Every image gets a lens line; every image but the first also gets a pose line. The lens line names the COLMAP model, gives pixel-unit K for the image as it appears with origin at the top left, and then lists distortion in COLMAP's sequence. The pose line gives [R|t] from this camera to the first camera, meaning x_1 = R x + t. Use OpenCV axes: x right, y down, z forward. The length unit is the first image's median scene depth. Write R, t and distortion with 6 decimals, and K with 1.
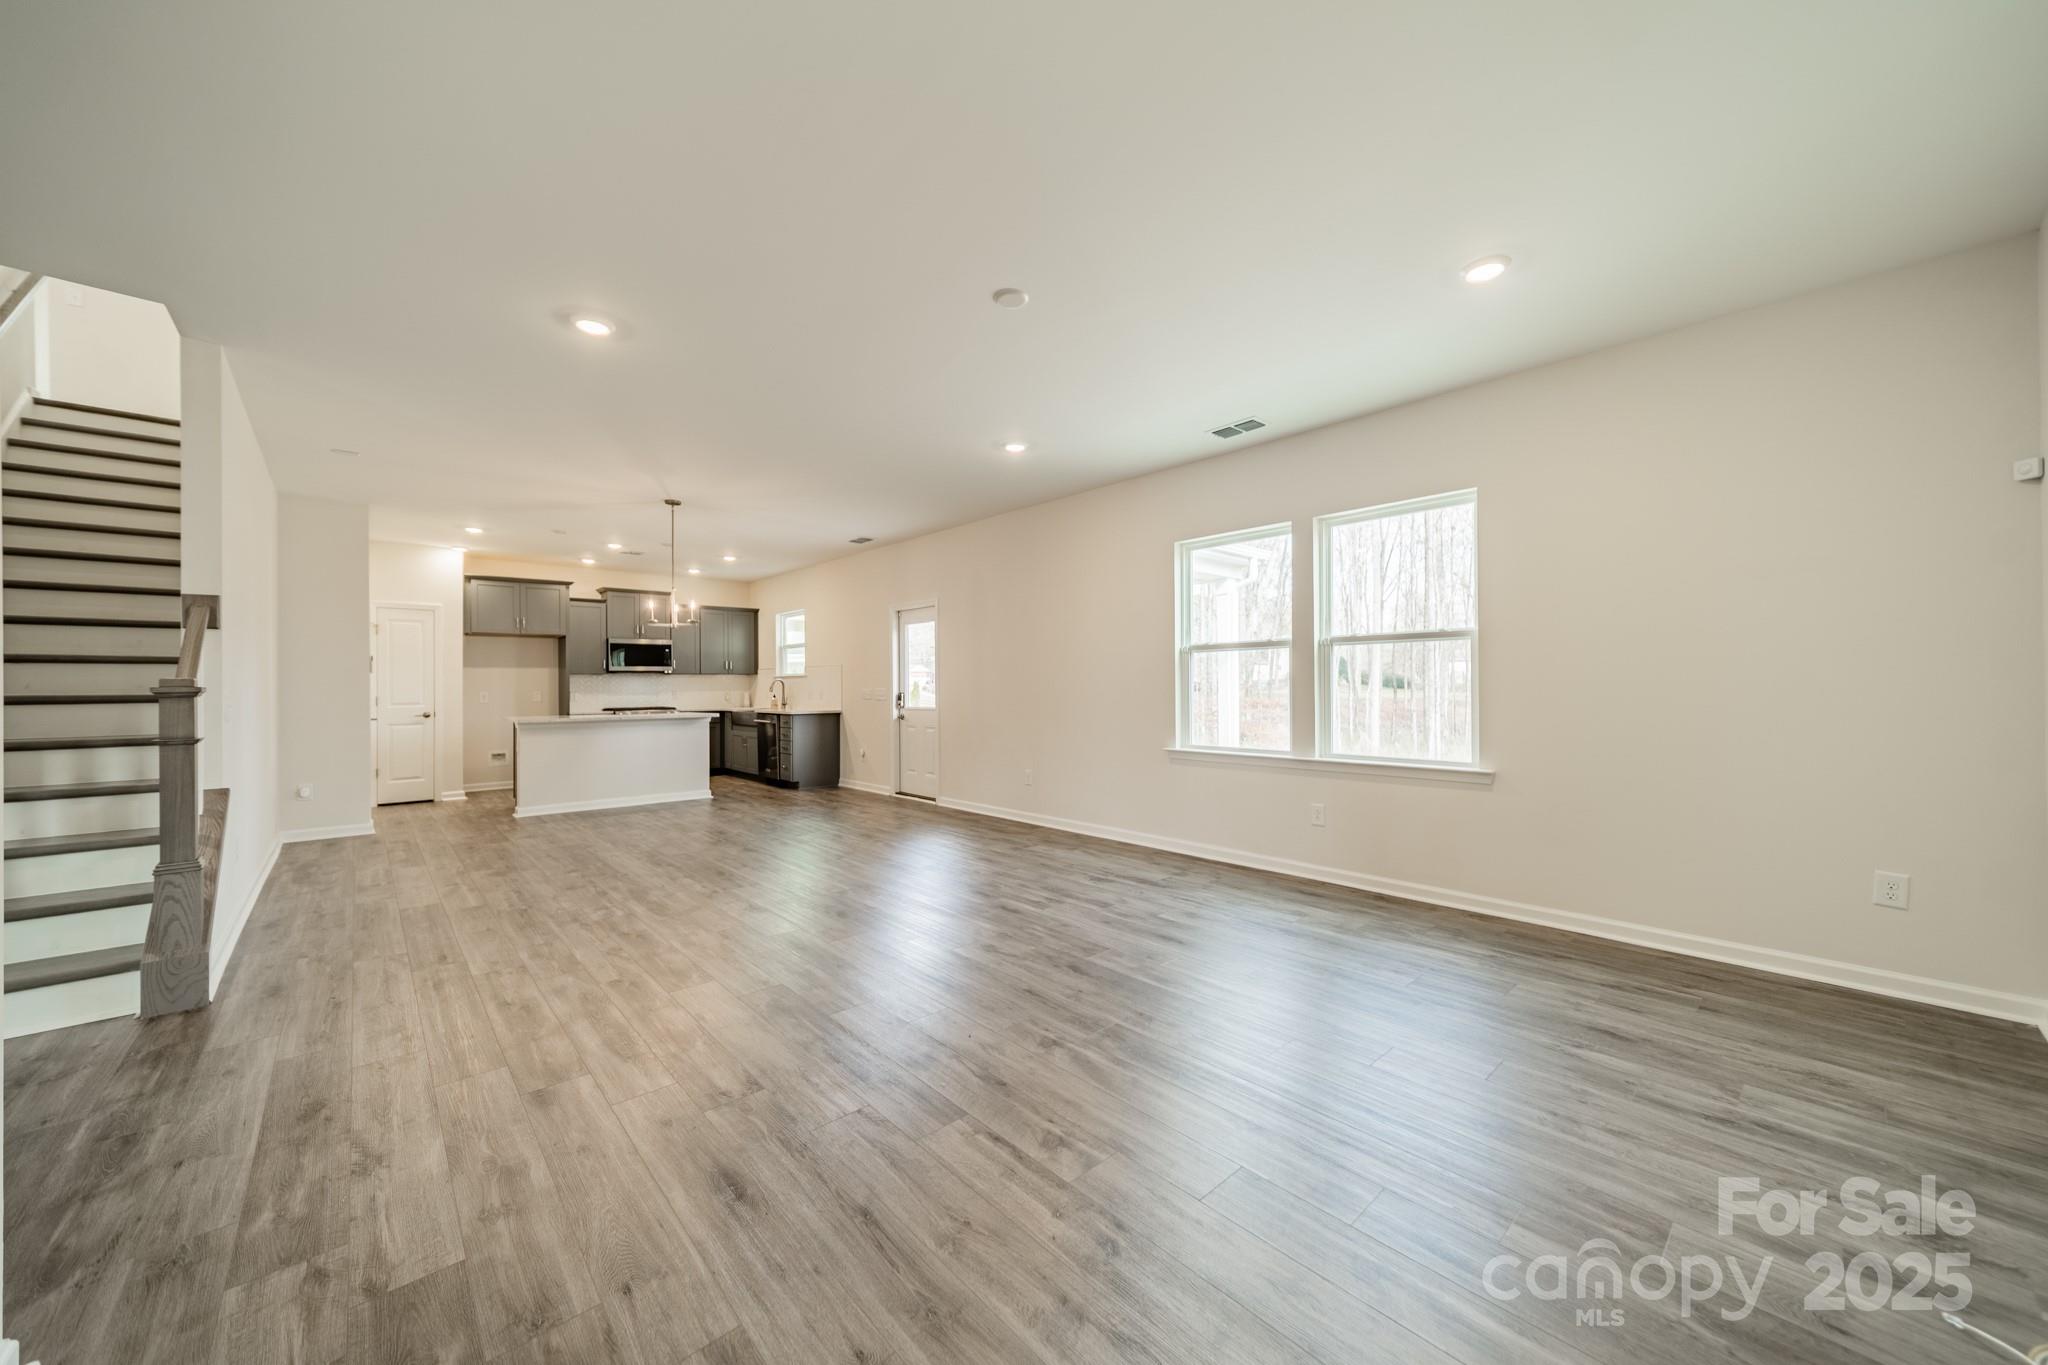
lens RADIAL K [[735.4, 0, 1029.9], [0, 735.4, 682.3], [0, 0, 1]] dist [0.007743, 0.000116]
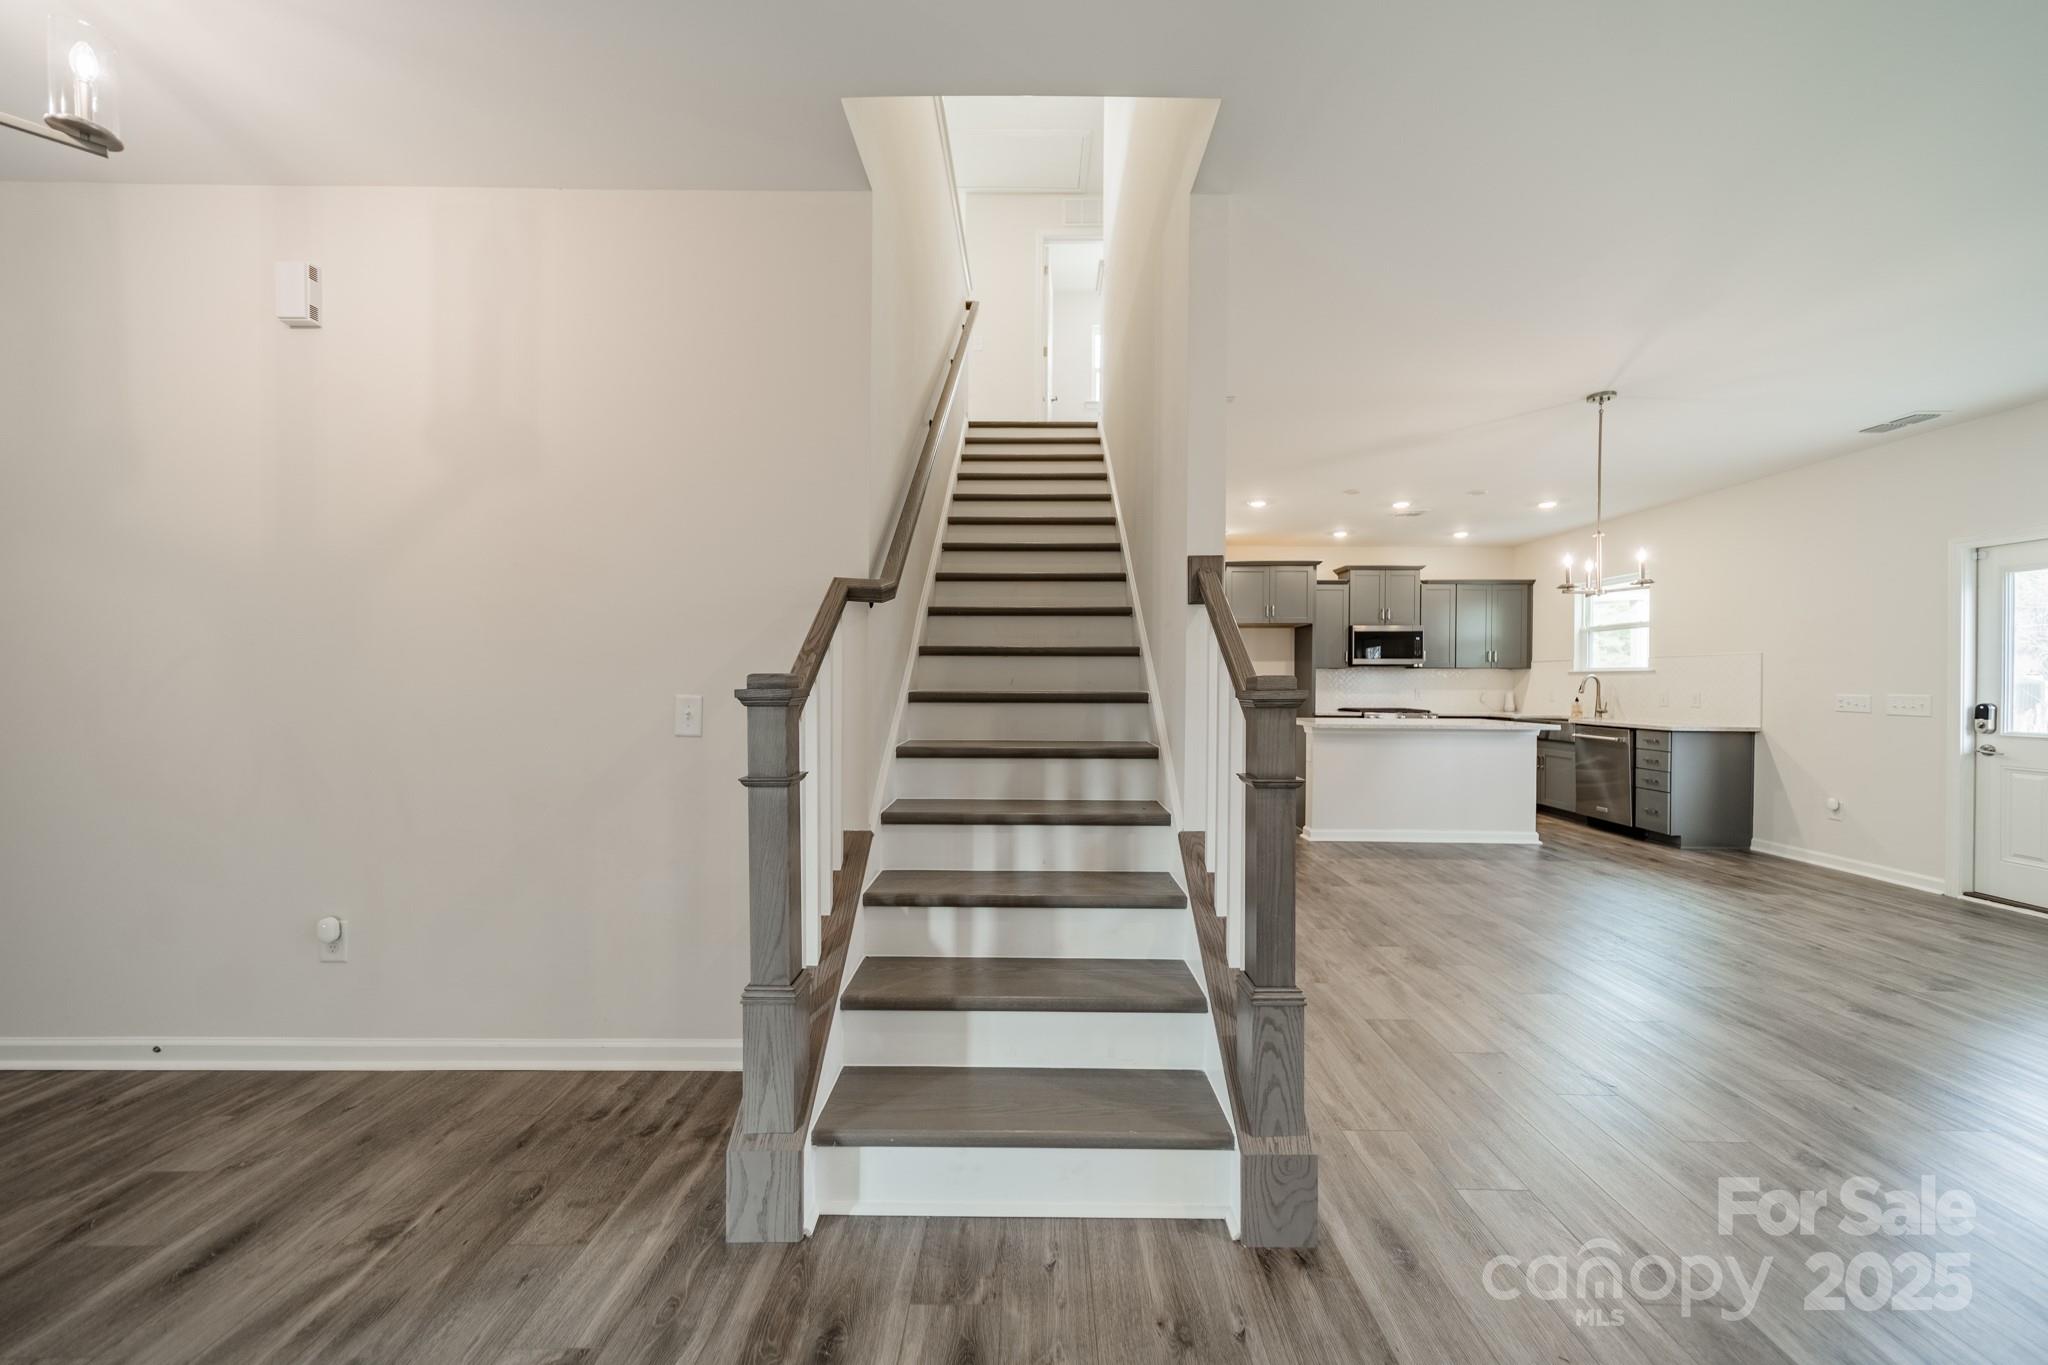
lens RADIAL K [[735.4, 0, 1026.9], [0, 735.4, 681.0], [0, 0, 1]] dist [0.007743, 0.000116]
pose [[0.730078, 0.011984, -0.683259, -0.517307], [-0.006875, 0.999924, 0.010193, -0.004688], [0.683330, -0.002744, 0.730105, 0.251342]]
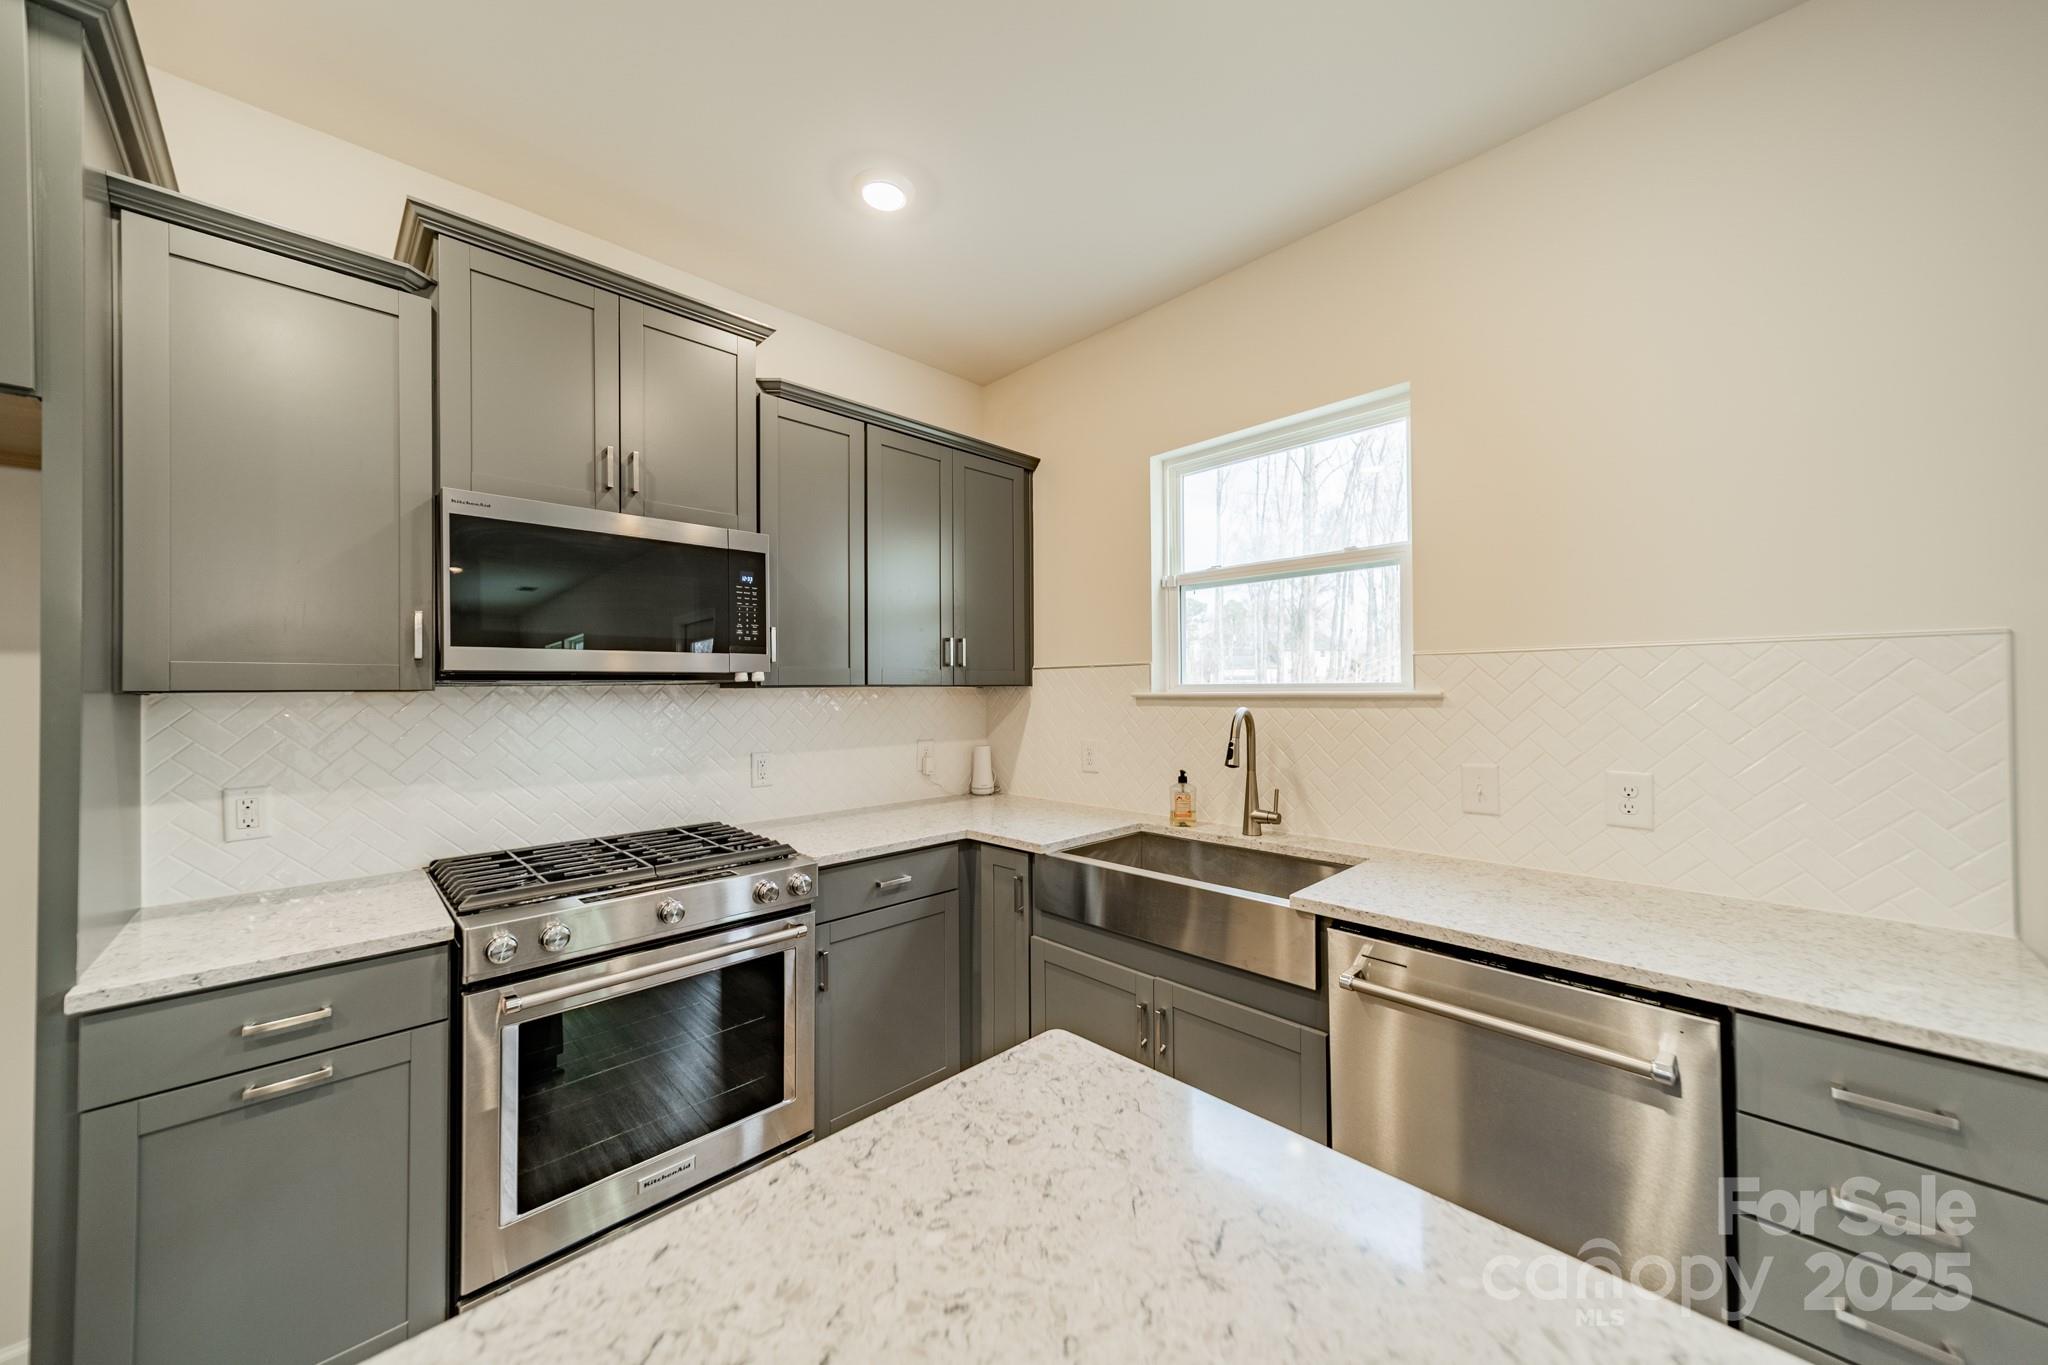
lens RADIAL K [[735.4, 0, 1035.1], [0, 735.4, 681.5], [0, 0, 1]] dist [0.007743, 0.000116]
pose [[0.999034, 0.000713, 0.043936, -0.847183], [-0.000530, 0.999991, -0.004192, -0.023883], [-0.043939, 0.004165, 0.999026, 1.581810]]
